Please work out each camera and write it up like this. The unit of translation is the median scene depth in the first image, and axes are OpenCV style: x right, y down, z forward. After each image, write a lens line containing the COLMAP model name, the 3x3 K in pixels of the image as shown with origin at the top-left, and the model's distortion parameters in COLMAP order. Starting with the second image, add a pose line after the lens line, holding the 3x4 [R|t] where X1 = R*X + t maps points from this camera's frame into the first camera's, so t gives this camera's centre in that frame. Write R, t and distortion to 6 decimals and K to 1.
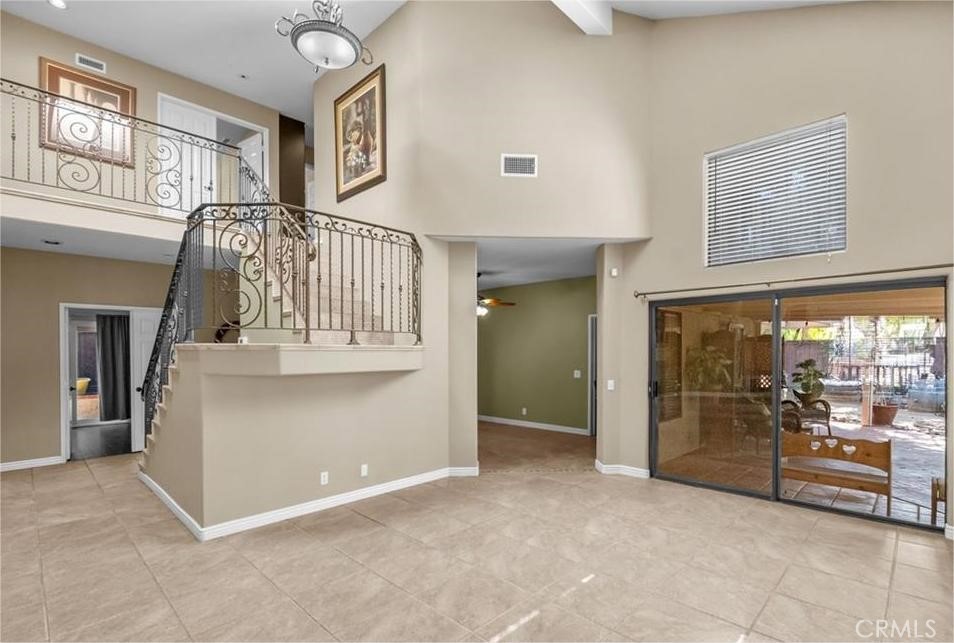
lens RADIAL K [[446.7, 0, 477.0], [0, 446.7, 350.6], [0, 0, 1]] dist [-0.001538, -0.000449]
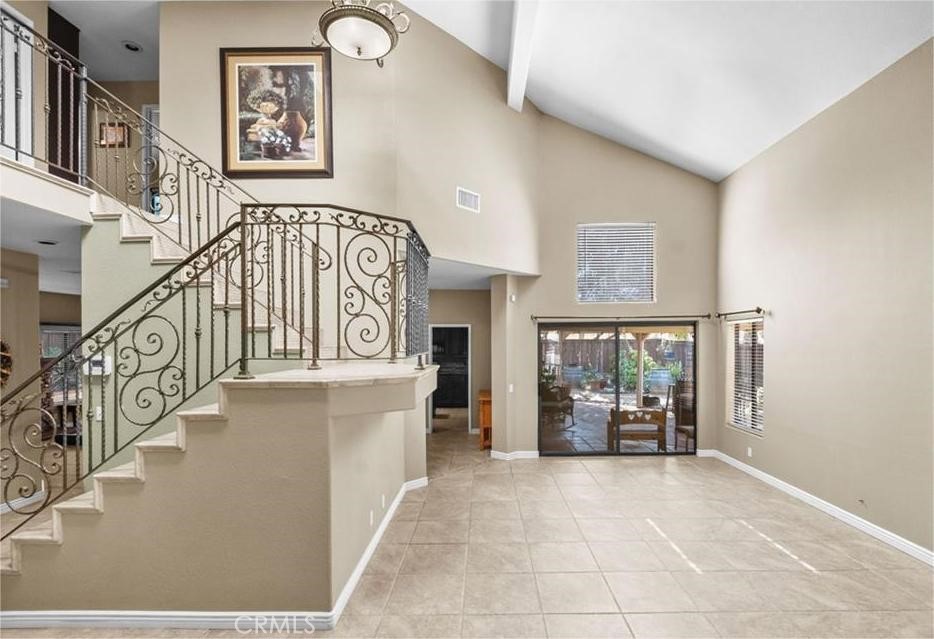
lens RADIAL K [[455.2, 0, 470.9], [0, 455.2, 342.6], [0, 0, 1]] dist [-0.015052, -0.000173]
pose [[0.723805, -0.006646, 0.689972, -0.648181], [0.005890, 0.999977, 0.003454, -0.055308], [-0.689979, 0.001564, 0.723828, 0.158193]]
